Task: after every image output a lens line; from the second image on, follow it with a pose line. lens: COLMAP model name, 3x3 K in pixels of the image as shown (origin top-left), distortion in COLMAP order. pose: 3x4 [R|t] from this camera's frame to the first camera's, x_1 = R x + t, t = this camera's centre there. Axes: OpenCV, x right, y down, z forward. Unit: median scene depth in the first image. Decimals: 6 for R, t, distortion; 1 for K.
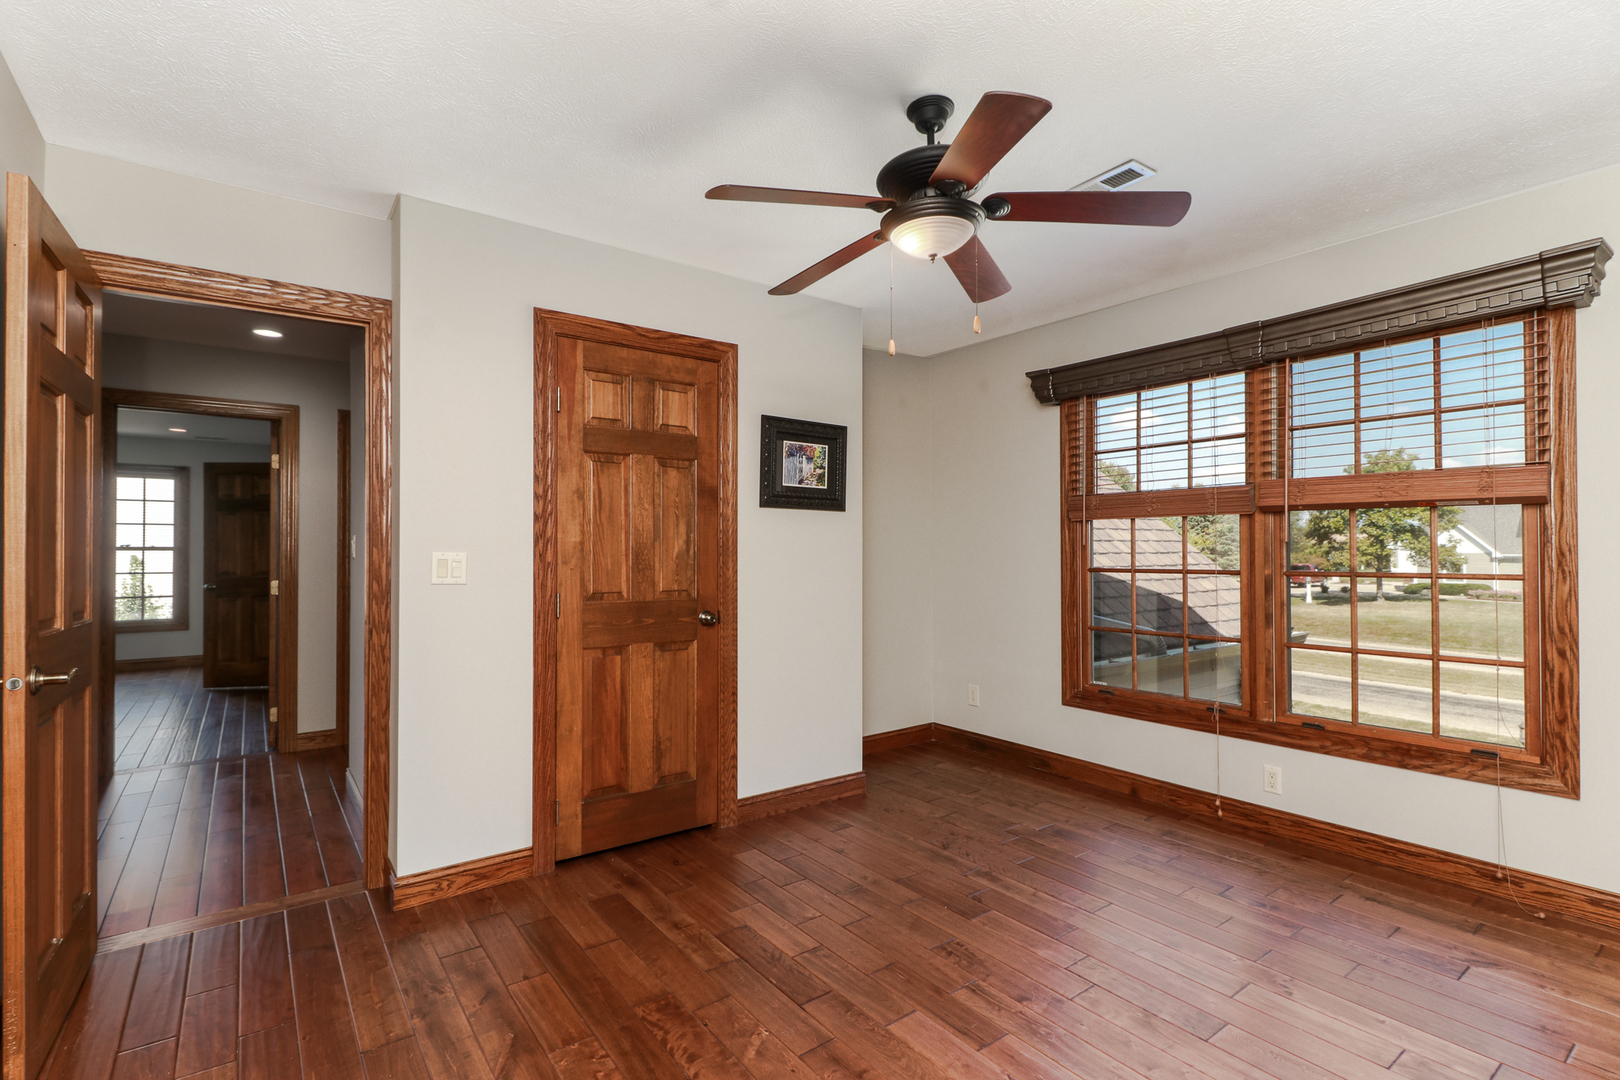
lens RADIAL K [[760.4, 0, 800.9], [0, 760.4, 546.9], [0, 0, 1]] dist [0.006249, -0.004031]
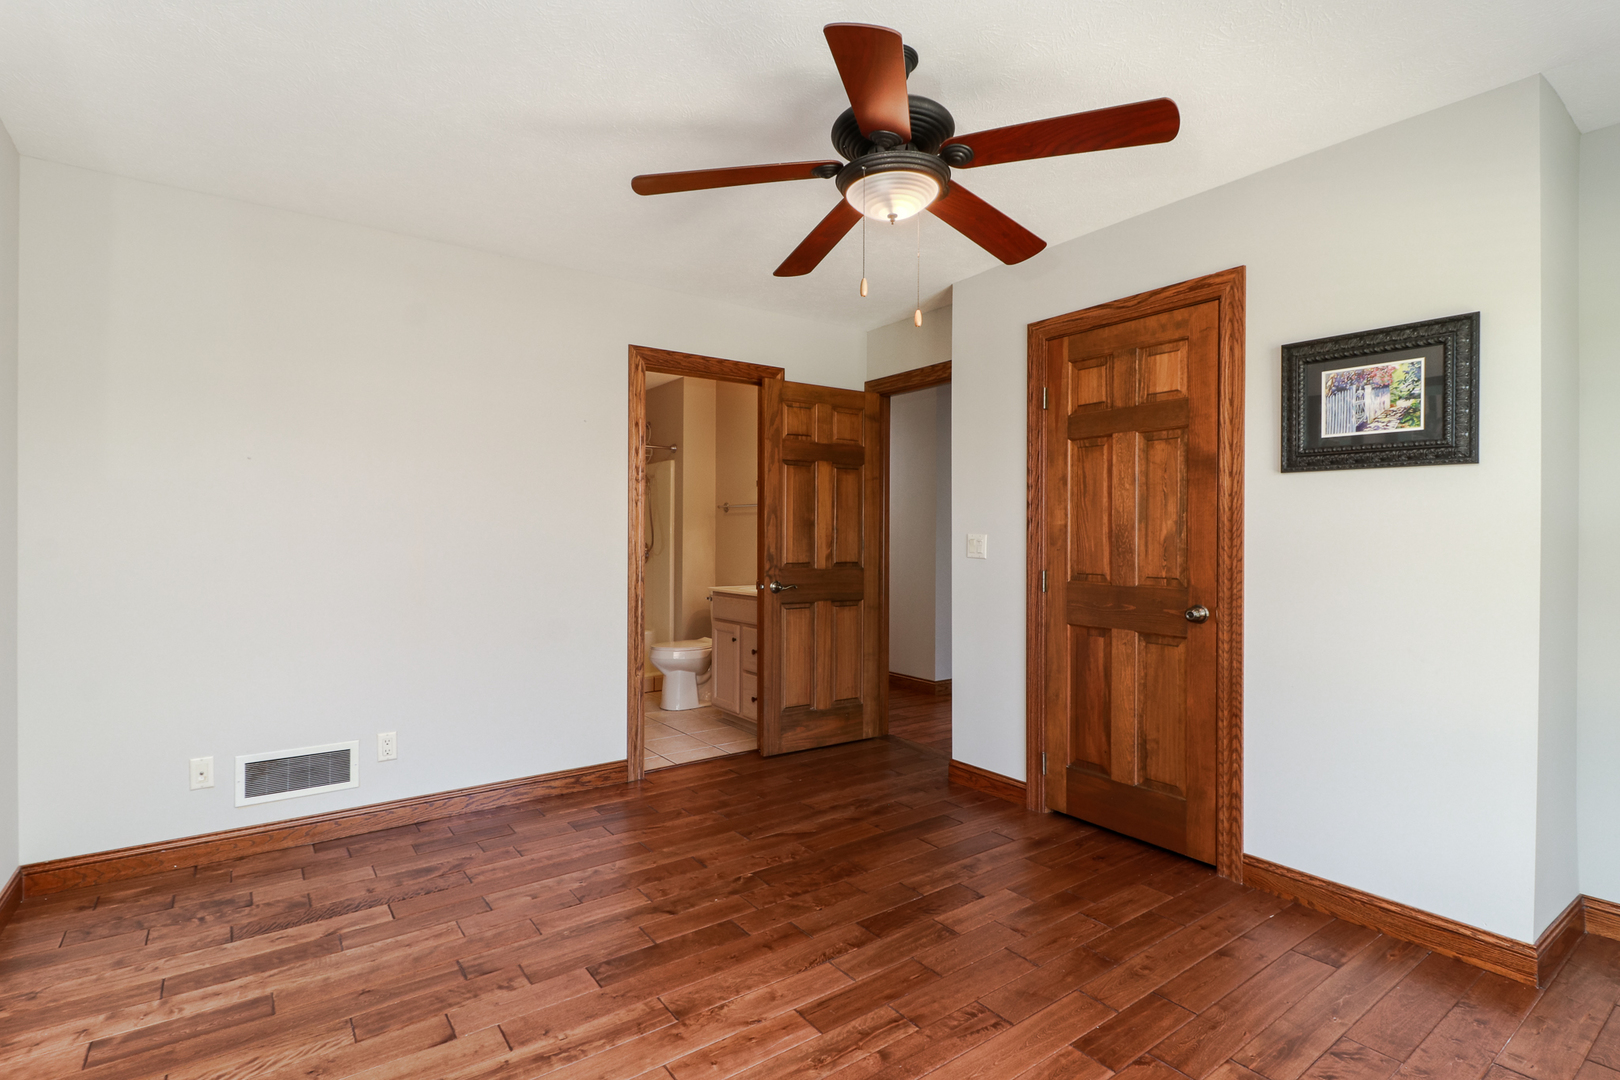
lens RADIAL K [[760.4, 0, 804.4], [0, 760.4, 542.4], [0, 0, 1]] dist [0.006249, -0.004031]
pose [[-0.007122, 0.013117, -0.999889, 0.729611], [0.006286, 0.999895, 0.013072, 0.001772], [0.999955, -0.006192, -0.007204, 0.586821]]
